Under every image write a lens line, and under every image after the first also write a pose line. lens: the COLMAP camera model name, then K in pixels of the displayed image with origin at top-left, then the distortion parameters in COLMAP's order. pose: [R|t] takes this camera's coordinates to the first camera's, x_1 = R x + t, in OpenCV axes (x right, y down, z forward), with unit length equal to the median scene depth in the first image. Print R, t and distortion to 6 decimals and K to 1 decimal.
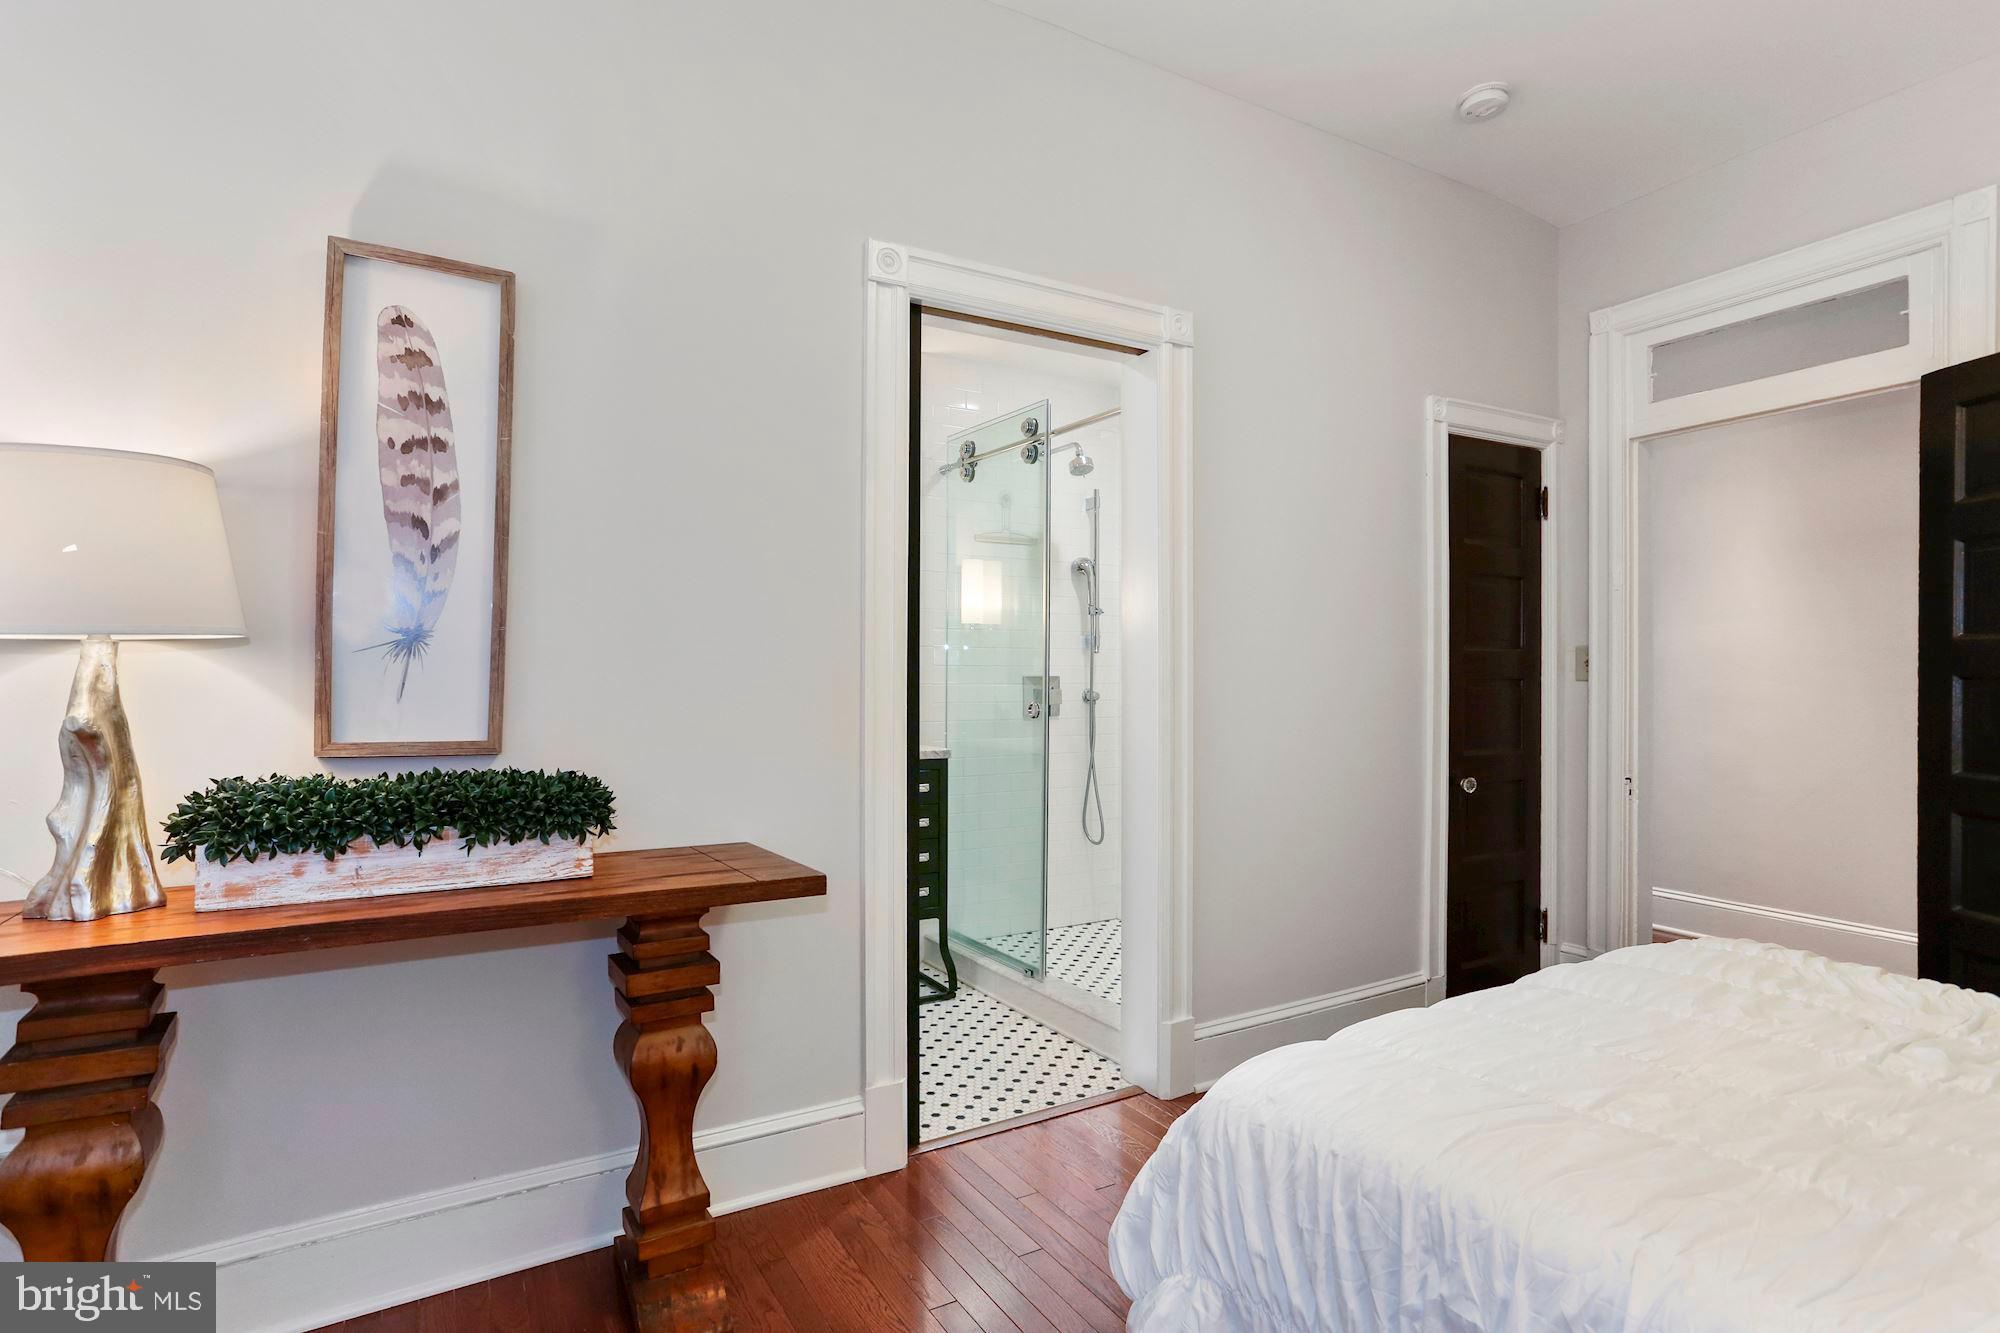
lens RADIAL K [[976.4, 0, 997.0], [0, 976.4, 674.8], [0, 0, 1]] dist [-0.035323, 0.020578]
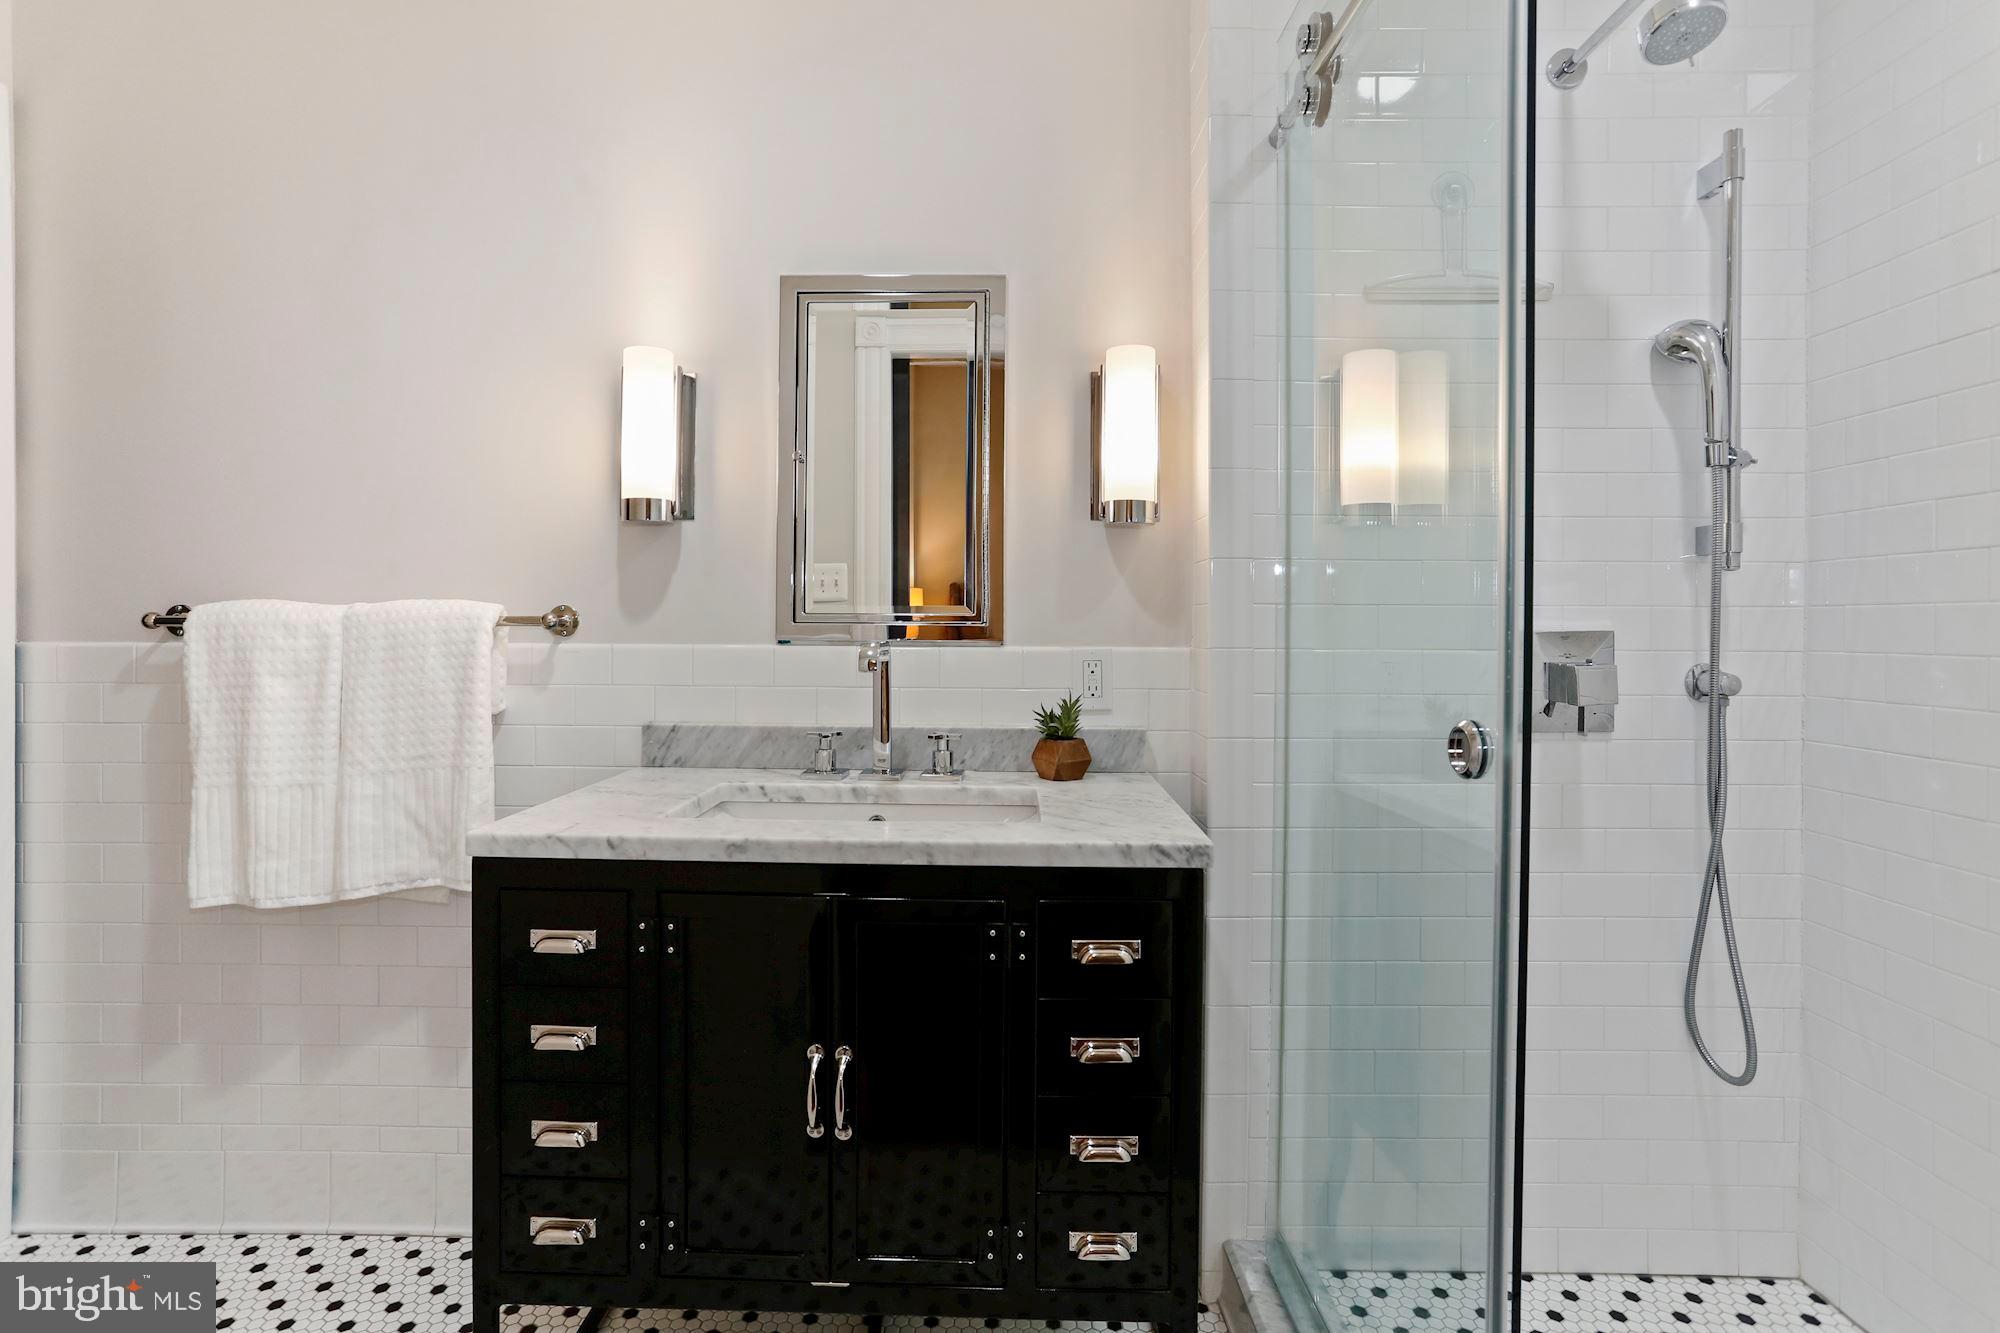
lens RADIAL K [[976.4, 0, 997.6], [0, 976.4, 666.9], [0, 0, 1]] dist [-0.035323, 0.020578]
pose [[0.857521, 0.001193, -0.514447, 0.050511], [0.000653, 0.999994, 0.003407, 0.013994], [0.514448, -0.003257, 0.857515, 0.537408]]
